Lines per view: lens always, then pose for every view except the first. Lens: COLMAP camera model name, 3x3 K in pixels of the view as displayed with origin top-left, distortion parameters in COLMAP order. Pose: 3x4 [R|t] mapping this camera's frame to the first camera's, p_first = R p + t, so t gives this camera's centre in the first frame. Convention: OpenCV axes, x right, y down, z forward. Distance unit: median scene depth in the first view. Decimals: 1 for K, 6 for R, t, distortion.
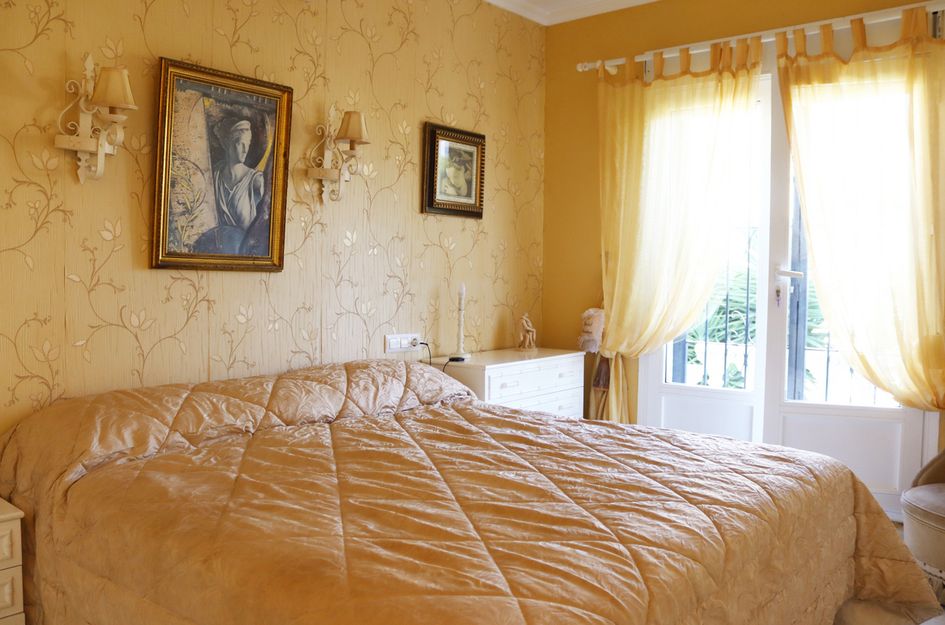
lens RADIAL K [[783.2, 0, 472.5], [0, 783.2, 312.5], [0, 0, 1]] dist [-0.158358, 0.138377]
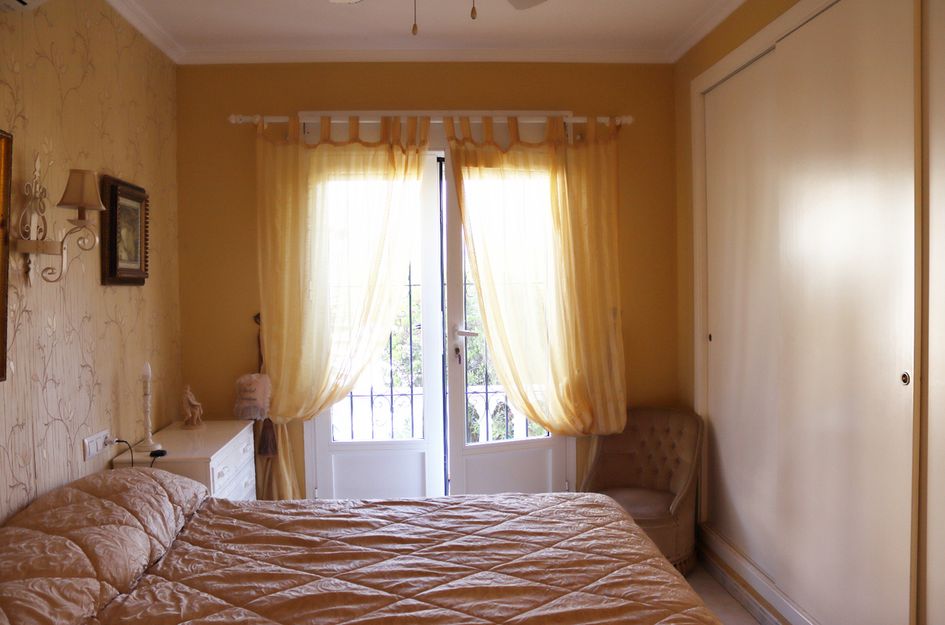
lens RADIAL K [[783.2, 0, 472.5], [0, 783.2, 312.5], [0, 0, 1]] dist [-0.158358, 0.138377]
pose [[0.717238, -0.046693, 0.695262, -0.362130], [0.054845, 0.998440, 0.010475, -0.088609], [-0.694666, 0.030618, 0.718680, 0.153597]]
